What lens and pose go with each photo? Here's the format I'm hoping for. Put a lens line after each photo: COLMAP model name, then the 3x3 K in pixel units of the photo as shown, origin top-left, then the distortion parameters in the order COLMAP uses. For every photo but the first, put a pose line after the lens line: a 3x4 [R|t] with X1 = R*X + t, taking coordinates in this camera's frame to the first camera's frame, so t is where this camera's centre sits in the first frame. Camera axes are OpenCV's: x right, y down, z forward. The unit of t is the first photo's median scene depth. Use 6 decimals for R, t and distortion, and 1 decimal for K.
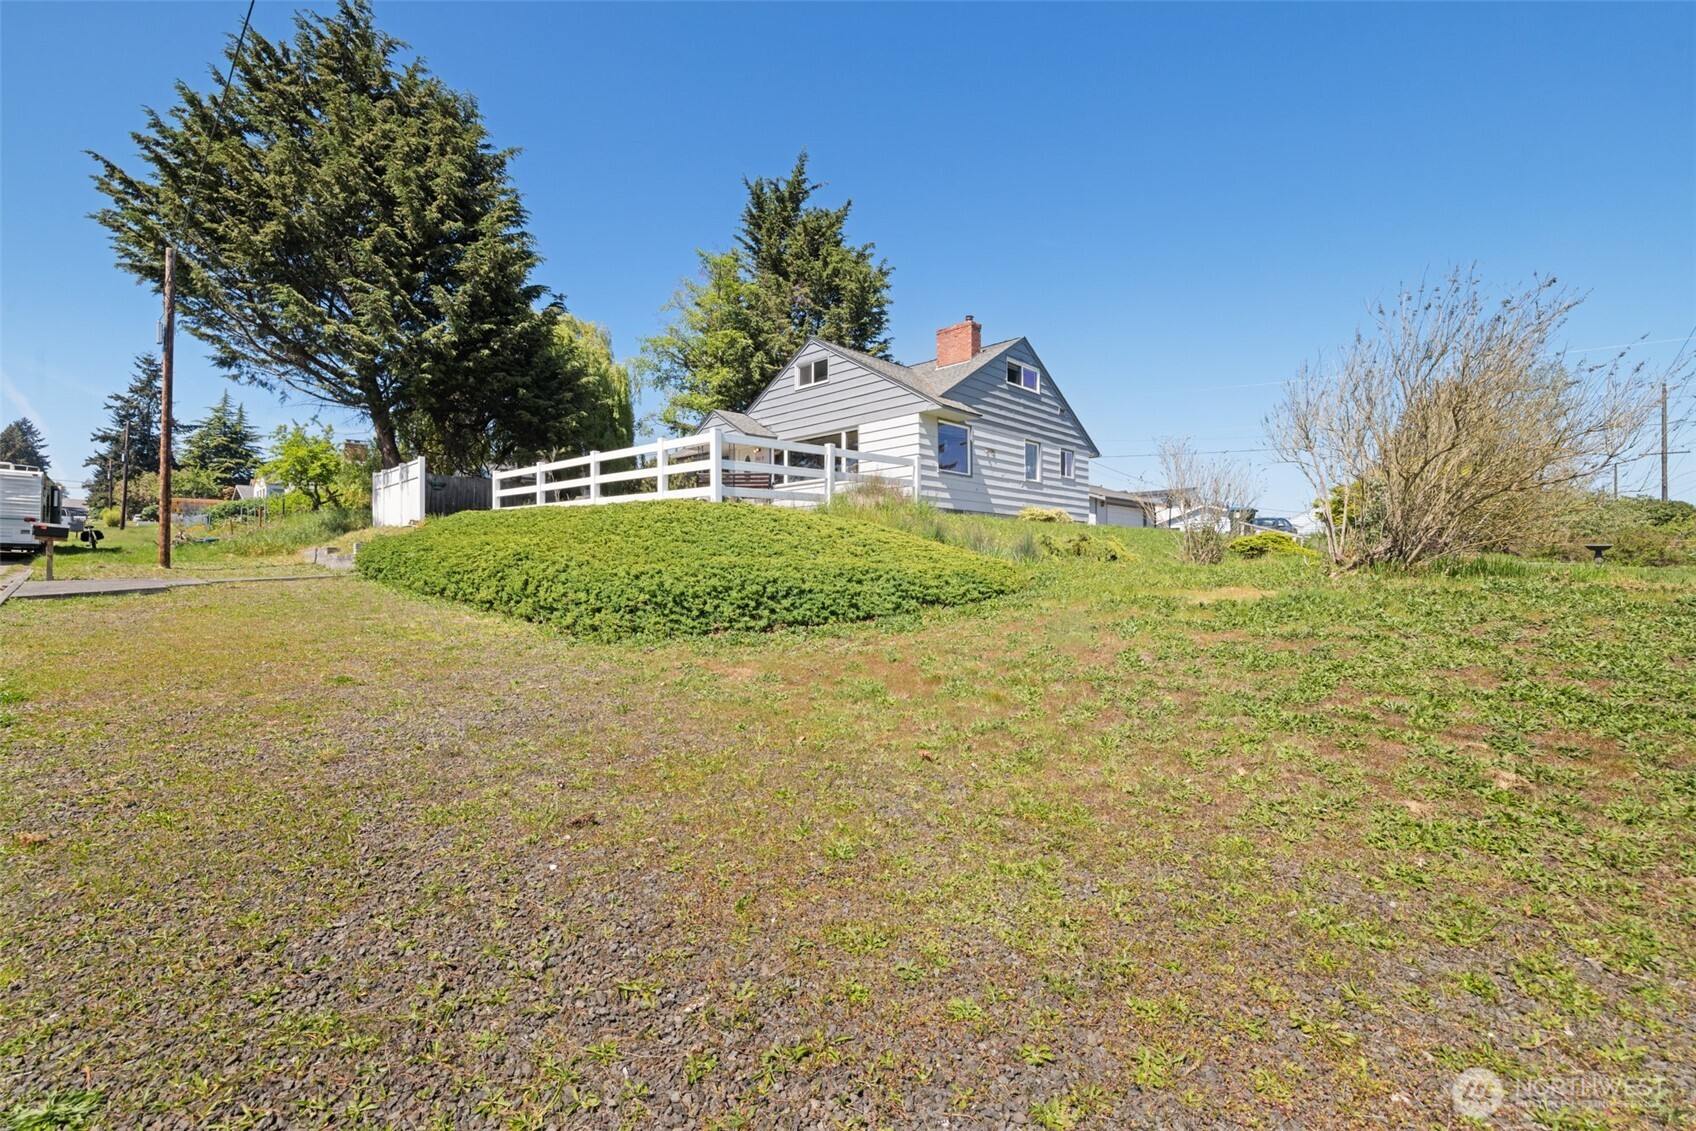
lens RADIAL K [[733.0, 0, 843.0], [0, 733.0, 554.7], [0, 0, 1]] dist [0.003266, 0.001287]
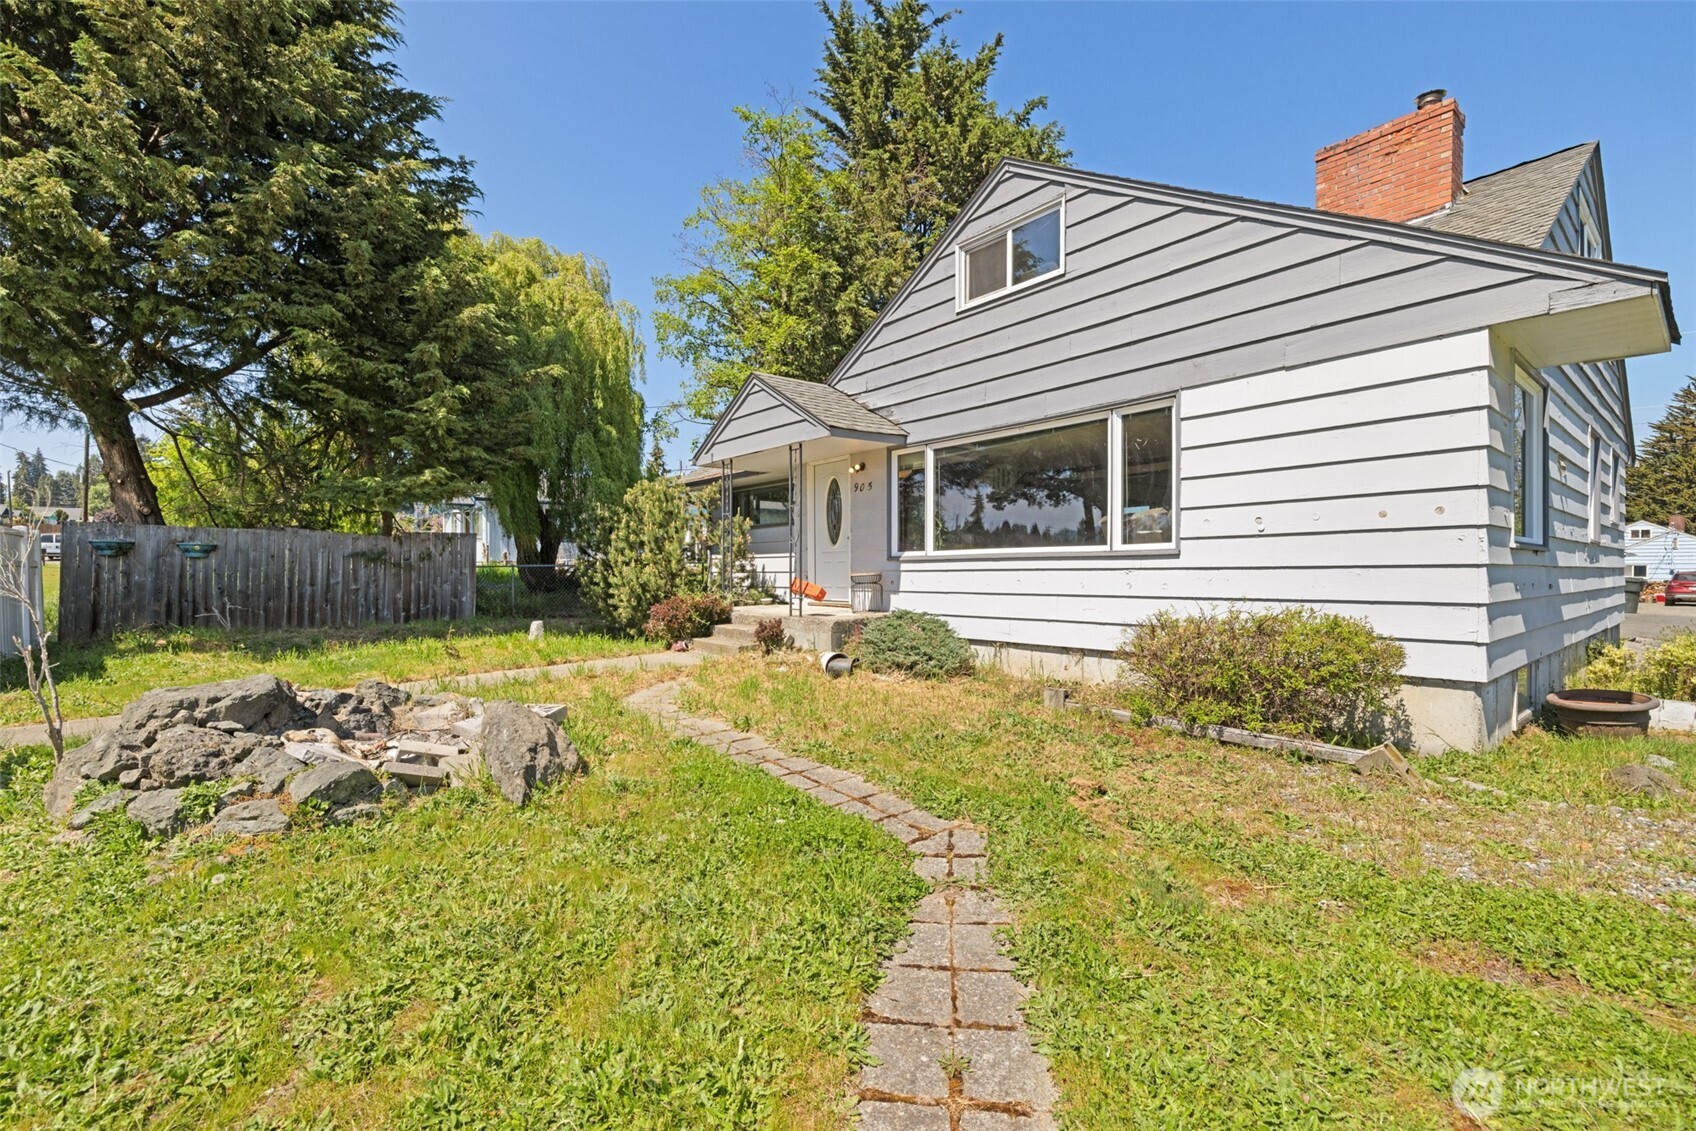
lens RADIAL K [[733.0, 0, 838.5], [0, 733.0, 575.6], [0, 0, 1]] dist [0.003266, 0.001287]
pose [[0.993301, -0.000522, -0.115559, -0.059415], [0.003878, 0.999577, 0.028823, -0.069727], [0.115495, -0.029079, 0.992882, 0.435744]]
